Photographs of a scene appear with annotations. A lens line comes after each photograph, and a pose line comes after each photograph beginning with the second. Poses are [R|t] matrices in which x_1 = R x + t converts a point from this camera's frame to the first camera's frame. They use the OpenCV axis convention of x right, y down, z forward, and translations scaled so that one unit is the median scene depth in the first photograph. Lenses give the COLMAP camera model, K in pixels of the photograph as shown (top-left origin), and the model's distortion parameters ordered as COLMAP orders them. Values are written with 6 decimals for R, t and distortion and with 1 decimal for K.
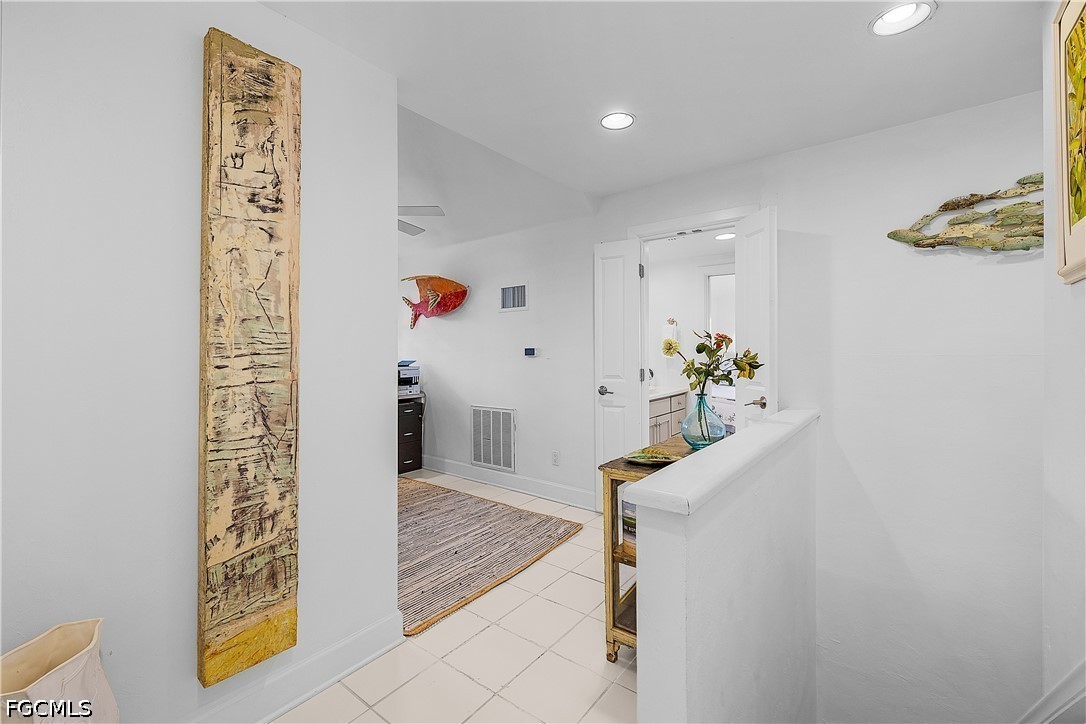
lens RADIAL K [[459.5, 0, 538.5], [0, 459.5, 350.4], [0, 0, 1]] dist [-0.000770, -0.000907]
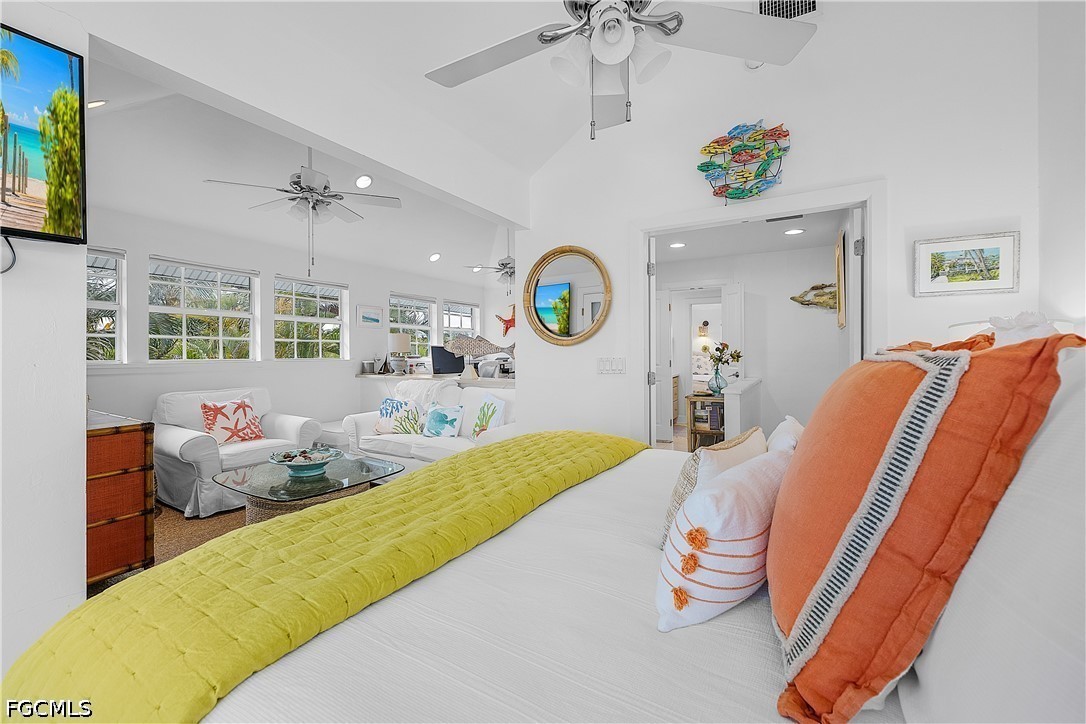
lens RADIAL K [[459.5, 0, 545.2], [0, 459.5, 353.2], [0, 0, 1]] dist [-0.000770, -0.000907]
pose [[0.988826, -0.003675, 0.149031, -0.808798], [0.003059, 0.999986, 0.004359, 0.002069], [-0.149045, -0.003855, 0.988823, -1.110484]]
